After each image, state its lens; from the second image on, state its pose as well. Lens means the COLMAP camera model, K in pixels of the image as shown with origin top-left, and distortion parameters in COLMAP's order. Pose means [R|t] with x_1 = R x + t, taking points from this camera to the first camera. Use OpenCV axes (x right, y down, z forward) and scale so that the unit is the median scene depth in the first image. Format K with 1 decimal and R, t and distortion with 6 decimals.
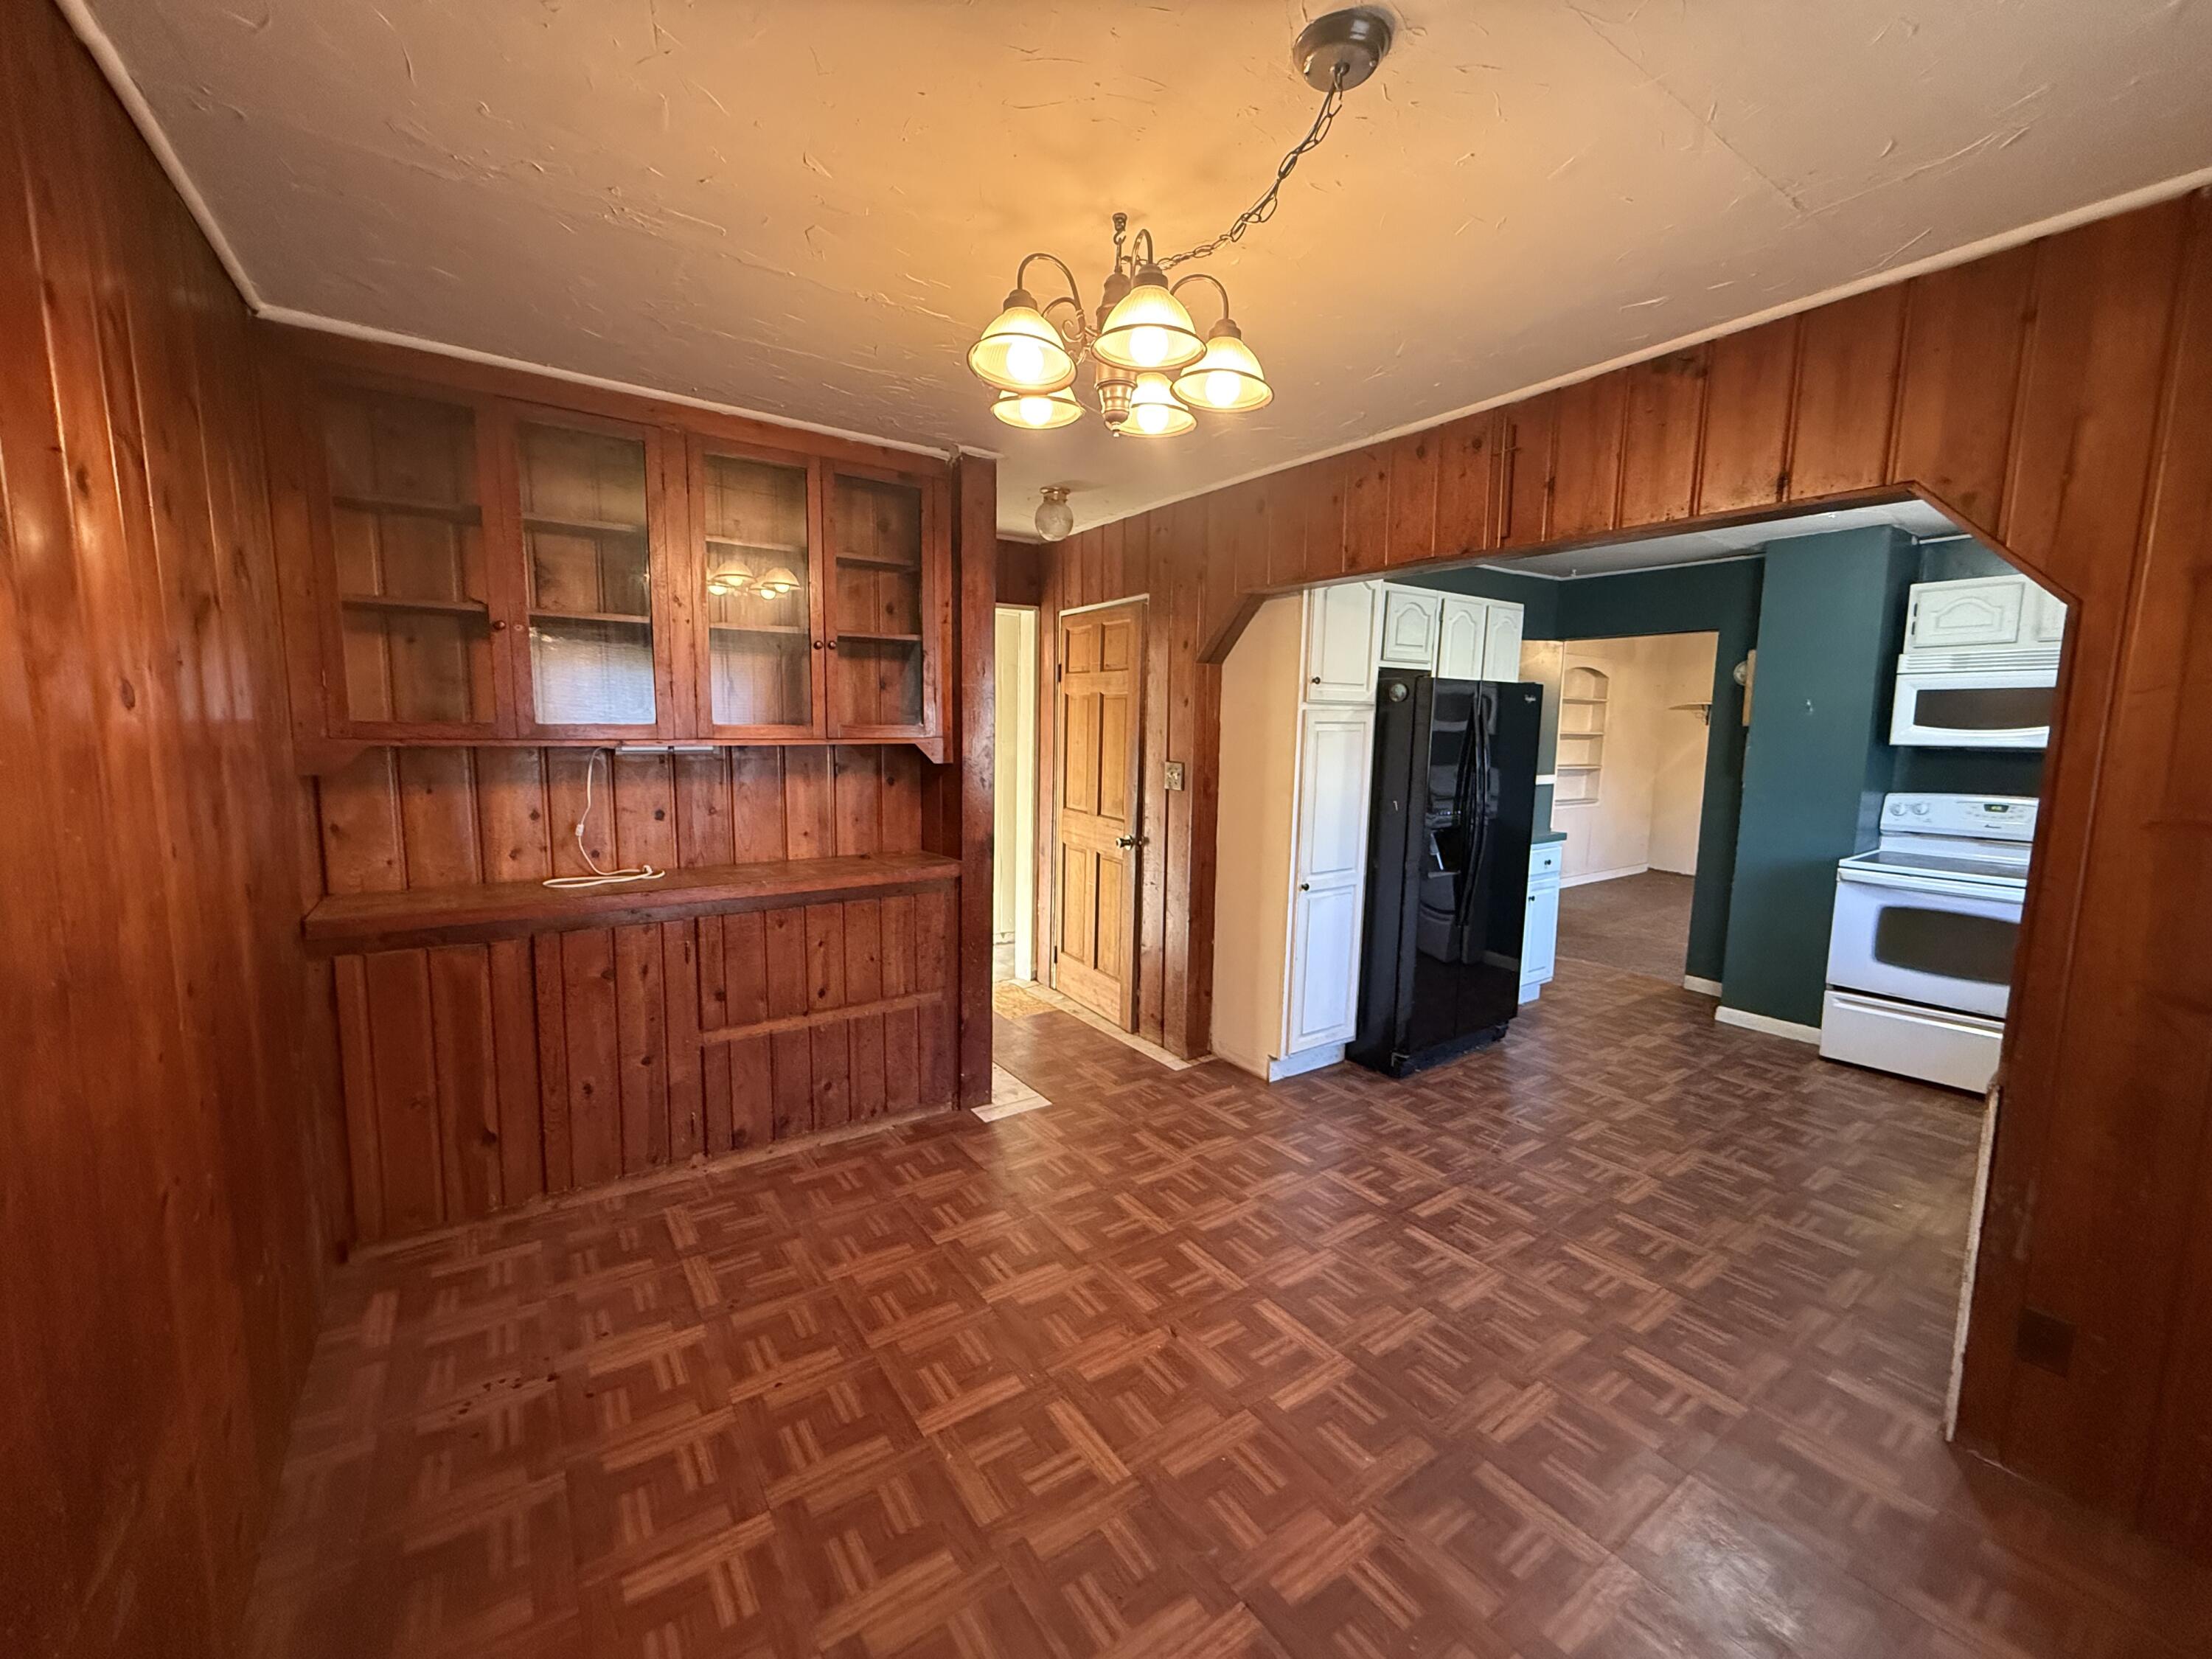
lens RADIAL K [[878.3, 0, 1099.3], [0, 878.3, 834.5], [0, 0, 1]] dist [-0.000119, -0.000138]
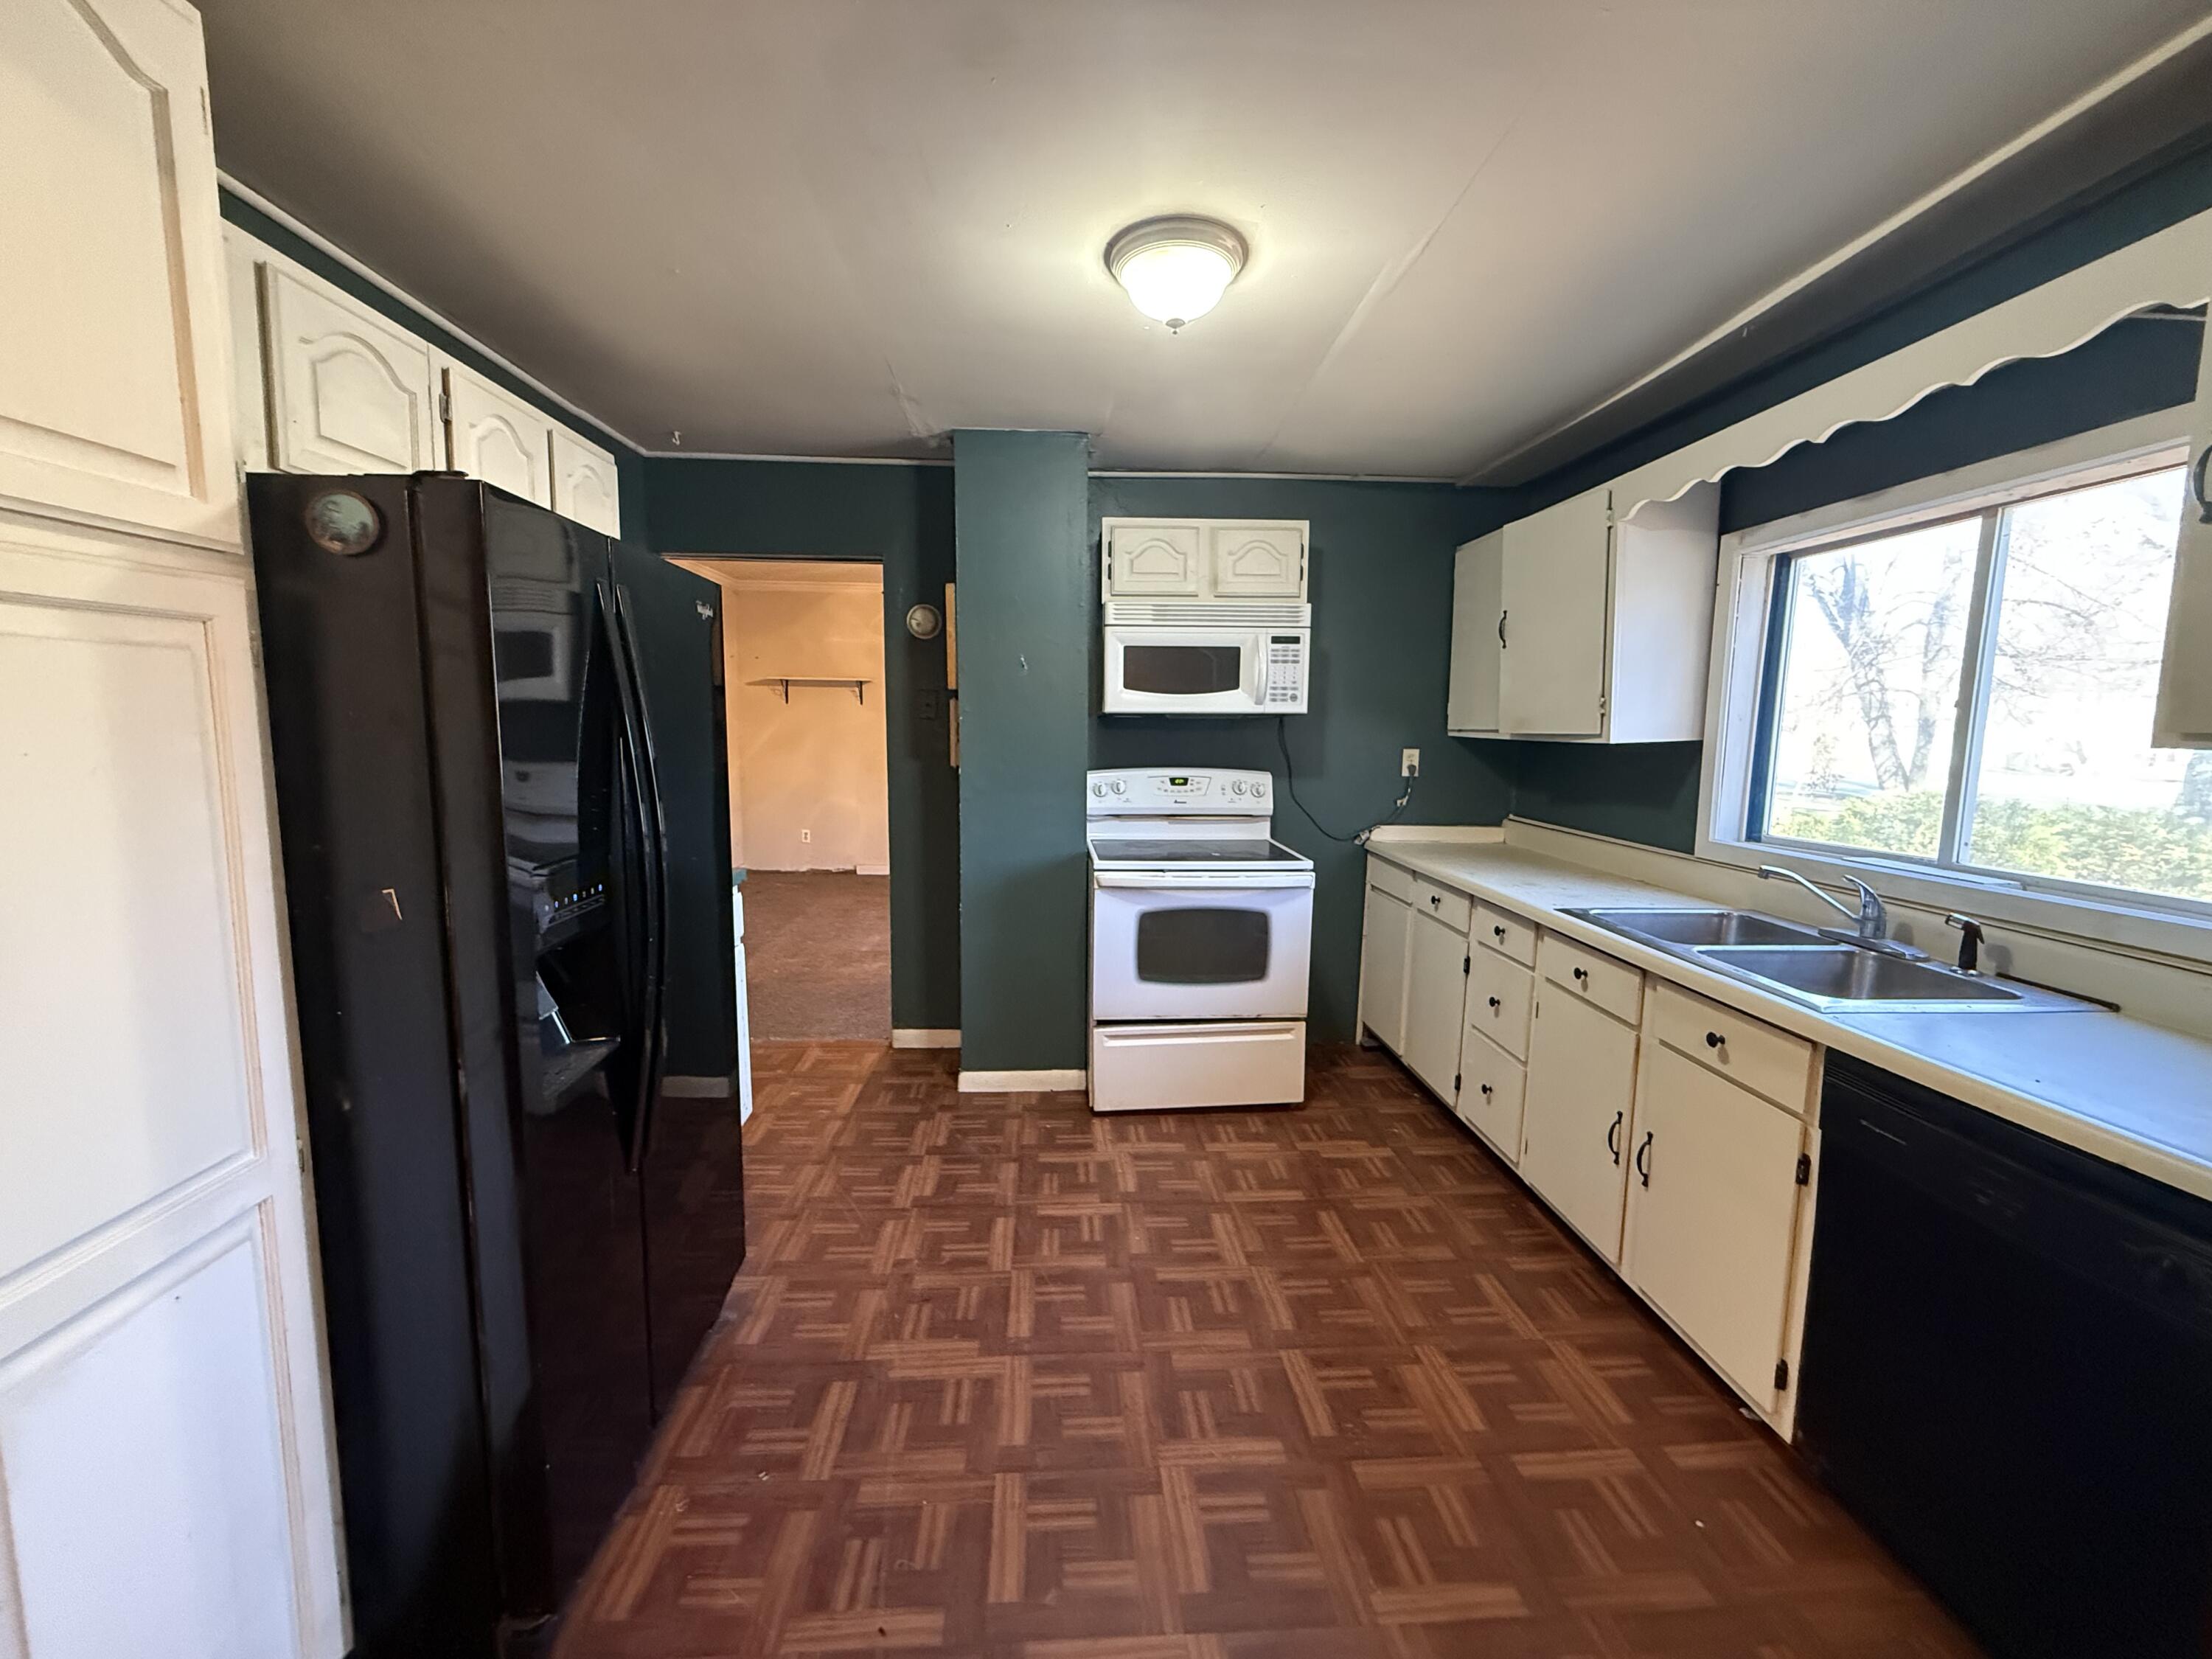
lens RADIAL K [[878.3, 0, 1097.1], [0, 878.3, 830.4], [0, 0, 1]] dist [-0.000119, -0.000138]
pose [[0.524295, -0.111284, 0.844234, 0.245746], [0.104667, 0.992328, 0.065804, -0.060849], [-0.845079, 0.053863, 0.531921, 0.732951]]
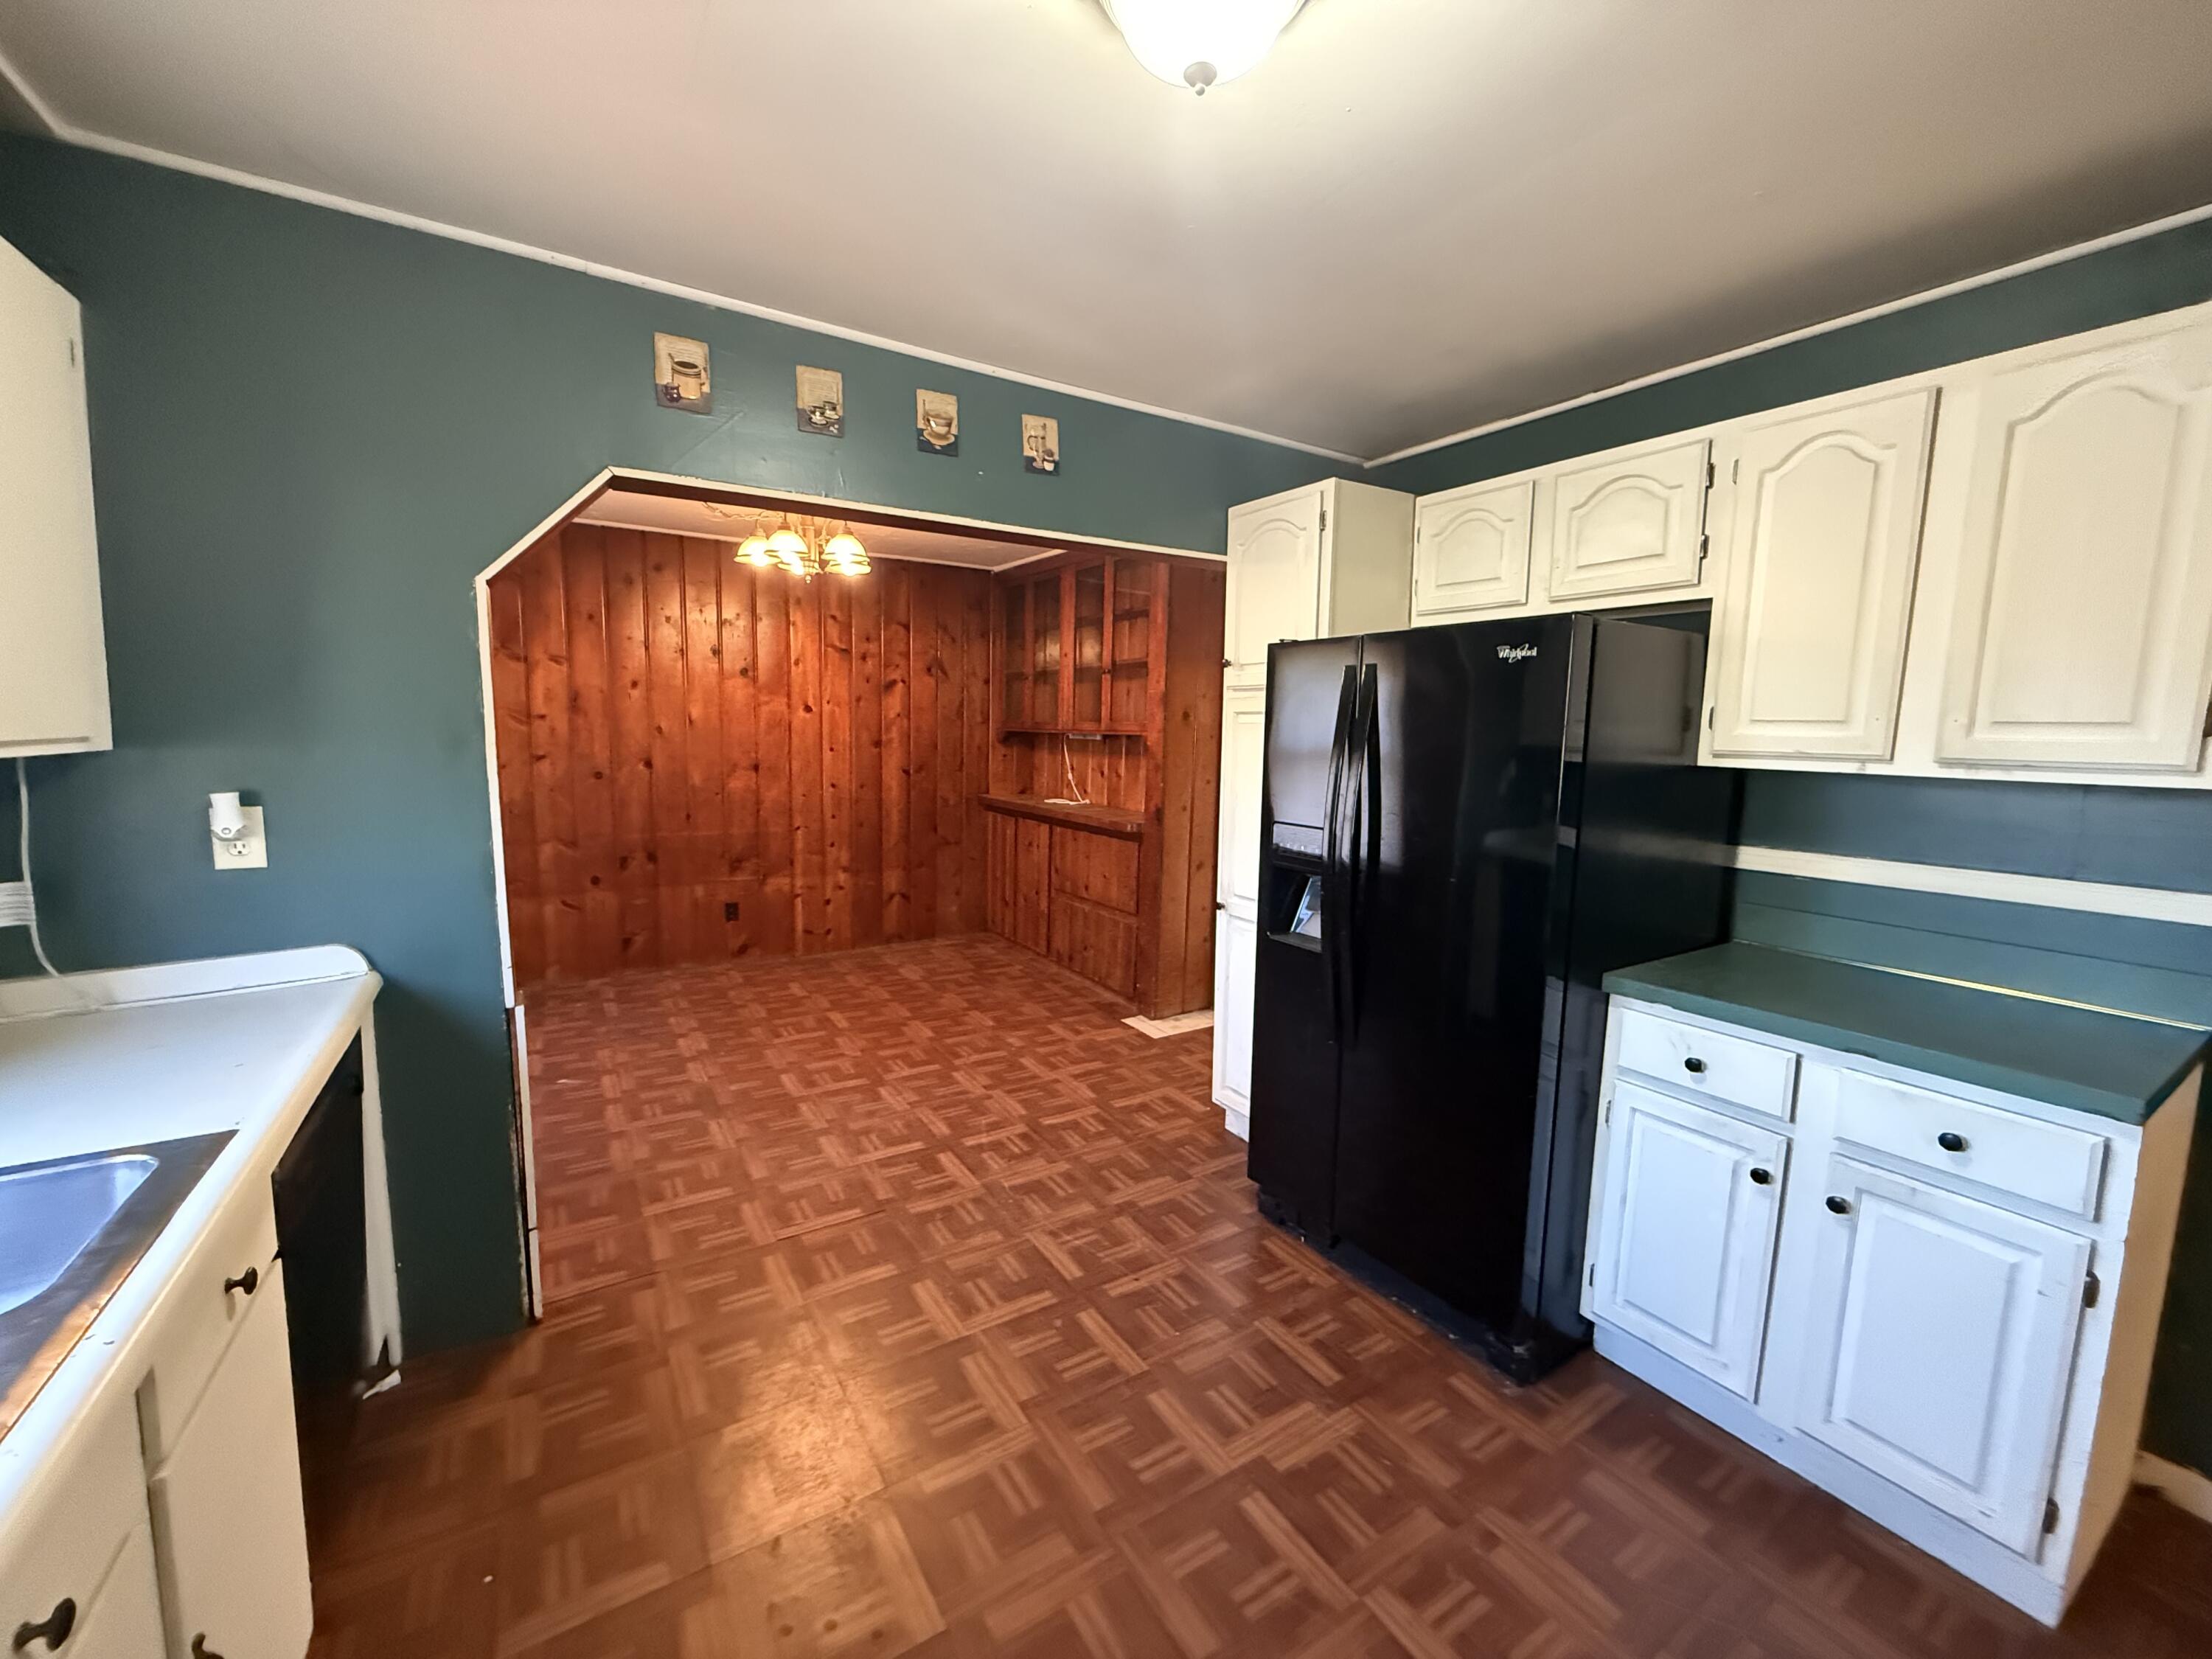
lens RADIAL K [[878.3, 0, 1097.7], [0, 878.3, 832.4], [0, 0, 1]] dist [-0.000119, -0.000138]
pose [[-0.045989, 0.107850, -0.993103, 1.215213], [-0.146851, 0.982624, 0.113513, -0.100799], [0.988089, 0.151058, -0.029352, 1.008906]]
